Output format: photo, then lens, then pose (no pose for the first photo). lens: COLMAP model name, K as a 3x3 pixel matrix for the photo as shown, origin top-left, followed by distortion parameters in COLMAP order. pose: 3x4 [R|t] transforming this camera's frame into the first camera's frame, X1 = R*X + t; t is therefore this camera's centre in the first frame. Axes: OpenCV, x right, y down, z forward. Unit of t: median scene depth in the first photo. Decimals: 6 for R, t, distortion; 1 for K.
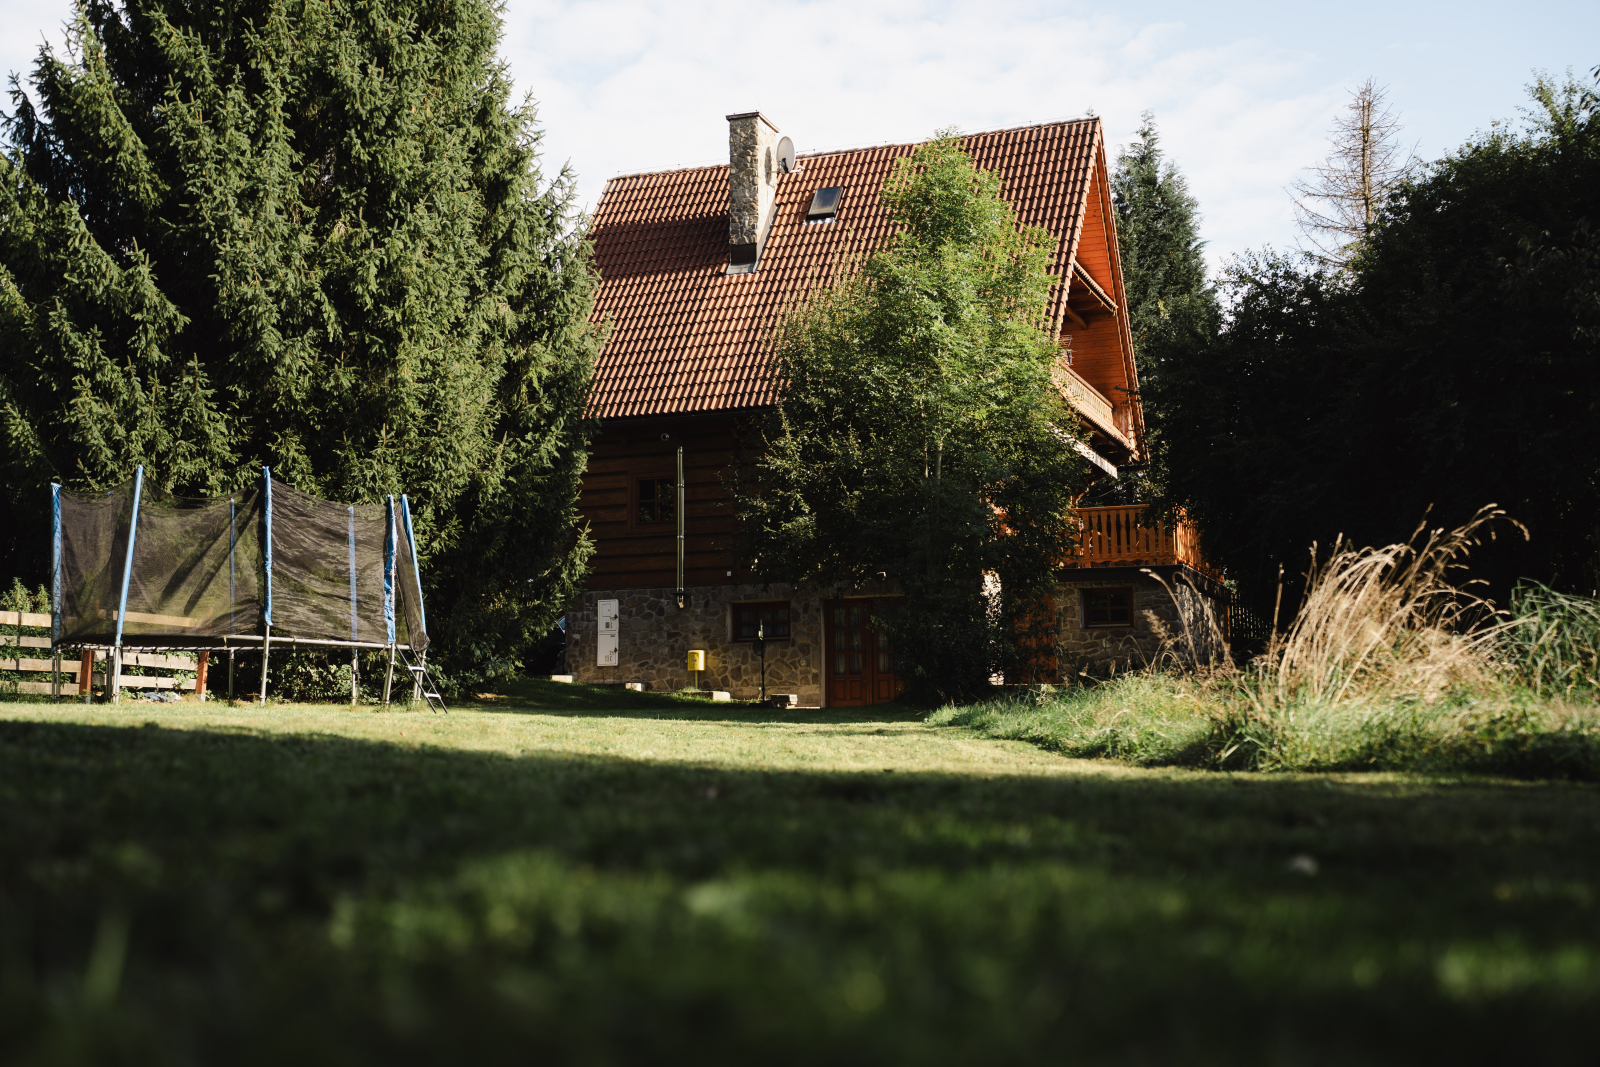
lens RADIAL K [[1811.6, 0, 797.1], [0, 1811.6, 526.7], [0, 0, 1]] dist [0.164133, 0.005654]
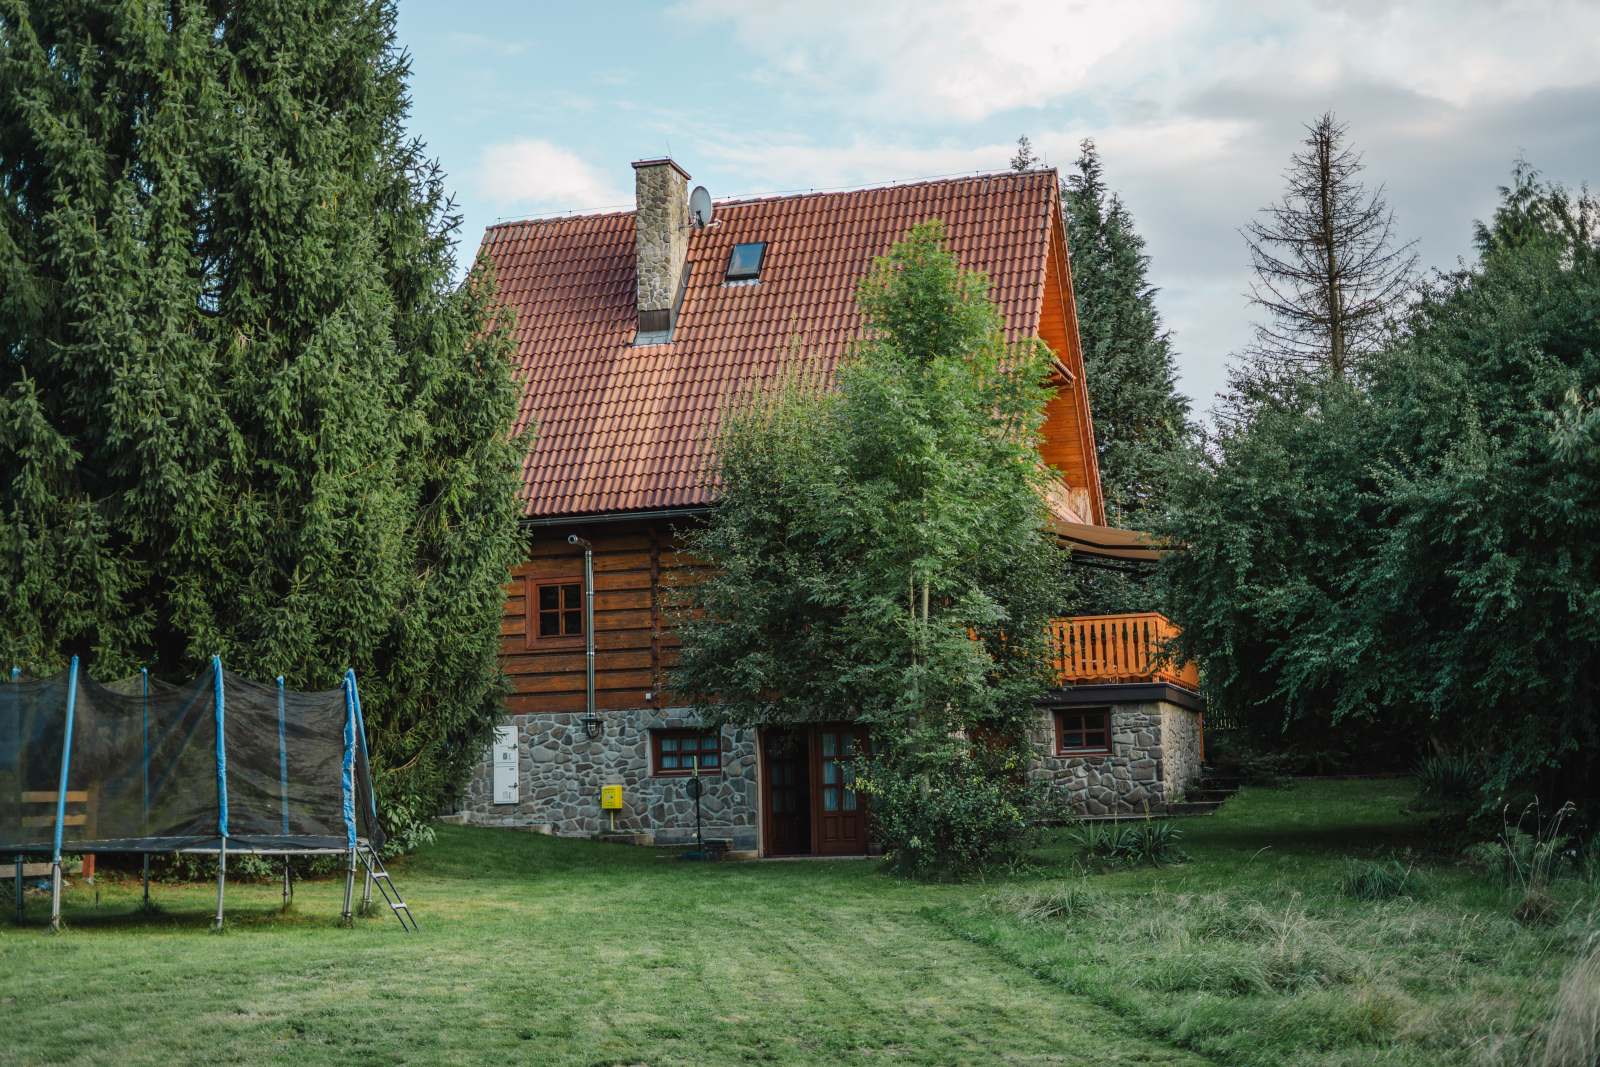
lens RADIAL K [[2167.8, 0, 800.0], [0, 2167.8, 533.5], [0, 0, 1]] dist [0.005019, 0.016637]
pose [[0.996422, -0.008882, 0.084050, -0.068721], [0.009491, 0.999931, -0.006849, -0.058477], [-0.083983, 0.007622, 0.996438, -0.048959]]
